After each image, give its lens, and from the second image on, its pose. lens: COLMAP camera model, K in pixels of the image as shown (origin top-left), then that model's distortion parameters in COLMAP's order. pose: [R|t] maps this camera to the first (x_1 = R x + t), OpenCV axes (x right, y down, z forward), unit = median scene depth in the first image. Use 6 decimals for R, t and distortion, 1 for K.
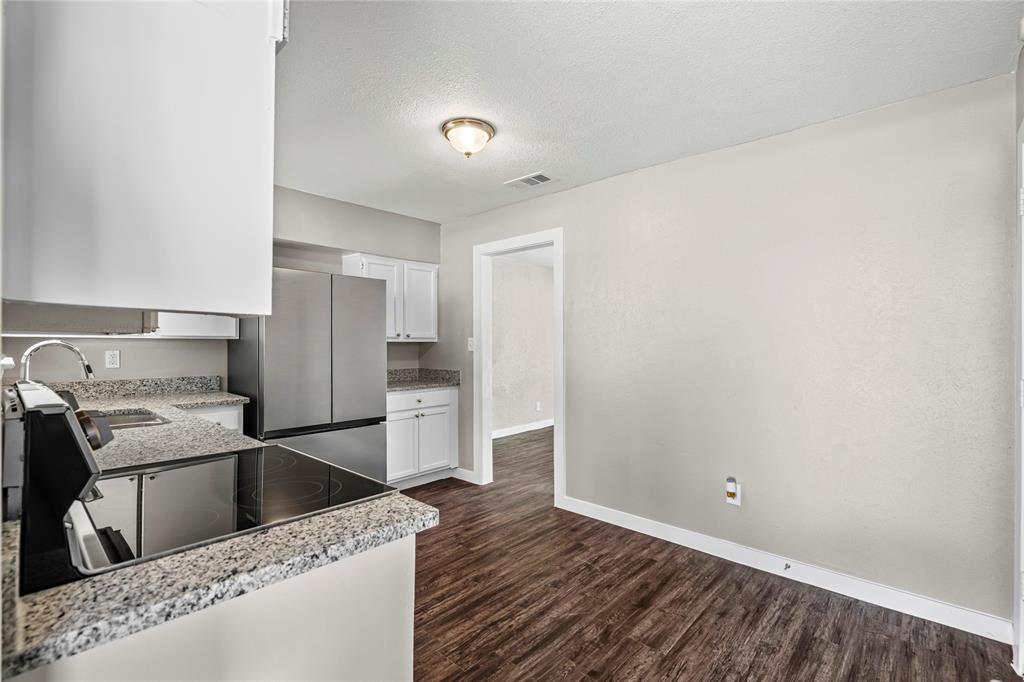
lens RADIAL K [[462.7, 0, 510.7], [0, 462.7, 338.5], [0, 0, 1]] dist [0.000113, -0.000168]
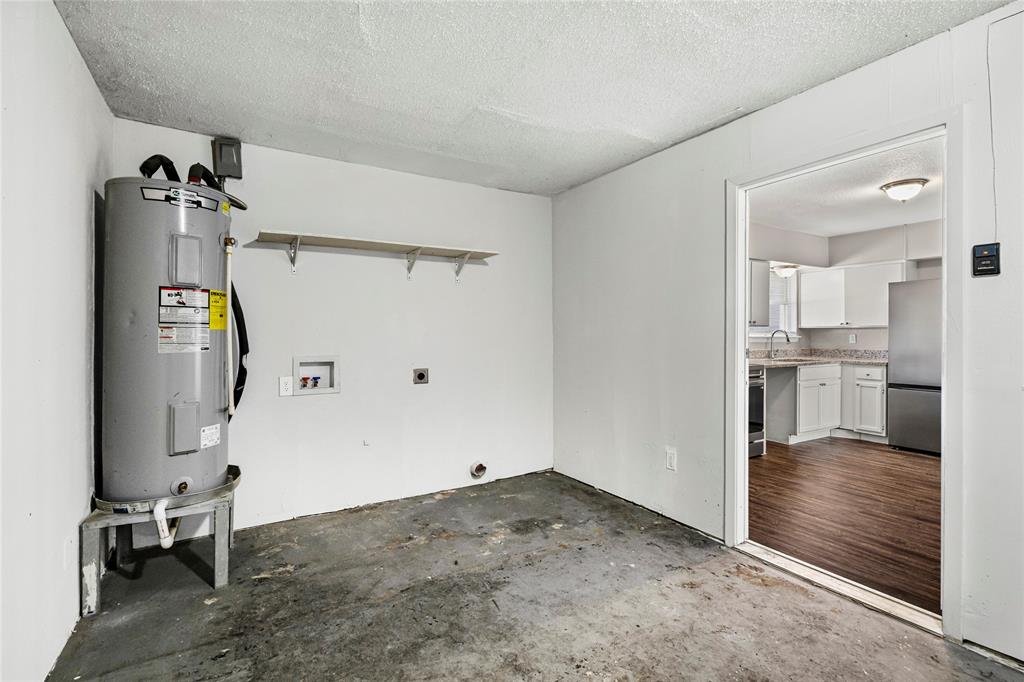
lens RADIAL K [[462.7, 0, 515.3], [0, 462.7, 336.1], [0, 0, 1]] dist [0.000113, -0.000168]
pose [[-0.299127, 0.002912, -0.954209, 1.943282], [0.010576, 0.999944, -0.000264, 0.024734], [0.954155, -0.010170, -0.299141, 0.281084]]
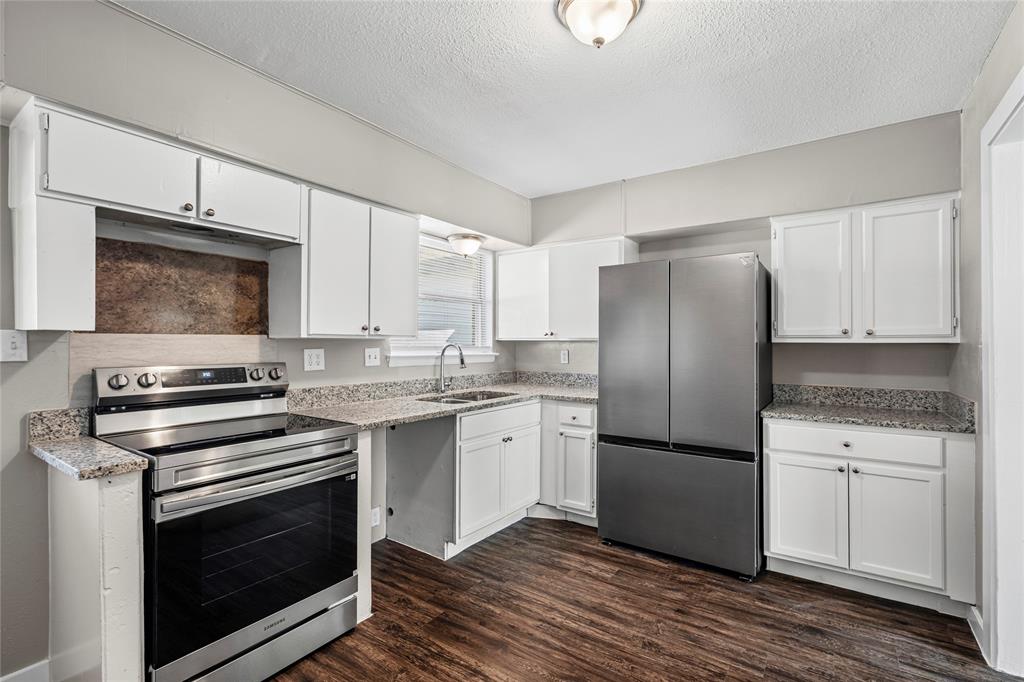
lens RADIAL K [[462.7, 0, 519.6], [0, 462.7, 345.5], [0, 0, 1]] dist [0.000113, -0.000168]
pose [[0.130173, 0.001169, -0.991491, 0.579918], [0.008356, 0.999962, 0.002276, 0.010228], [0.991456, -0.008581, 0.130158, 0.927082]]
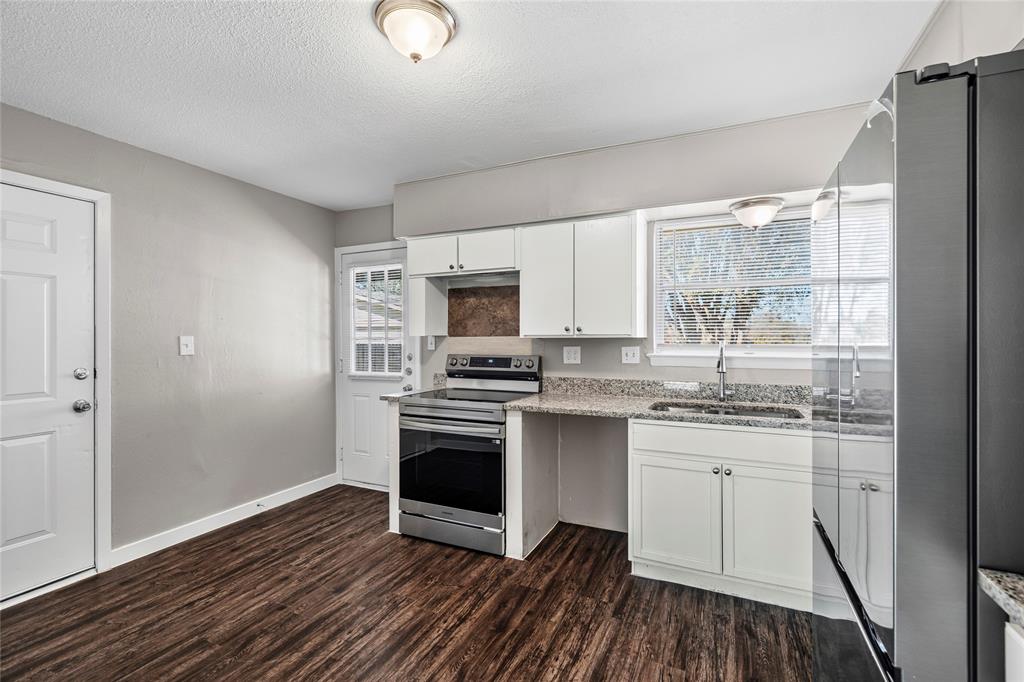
lens RADIAL K [[462.7, 0, 511.7], [0, 462.7, 340.4], [0, 0, 1]] dist [0.000113, -0.000168]
pose [[-0.954585, -0.002883, -0.297925, -0.031401], [0.000224, 0.999946, -0.010396, 0.013302], [0.297939, -0.009990, -0.954533, 1.891154]]
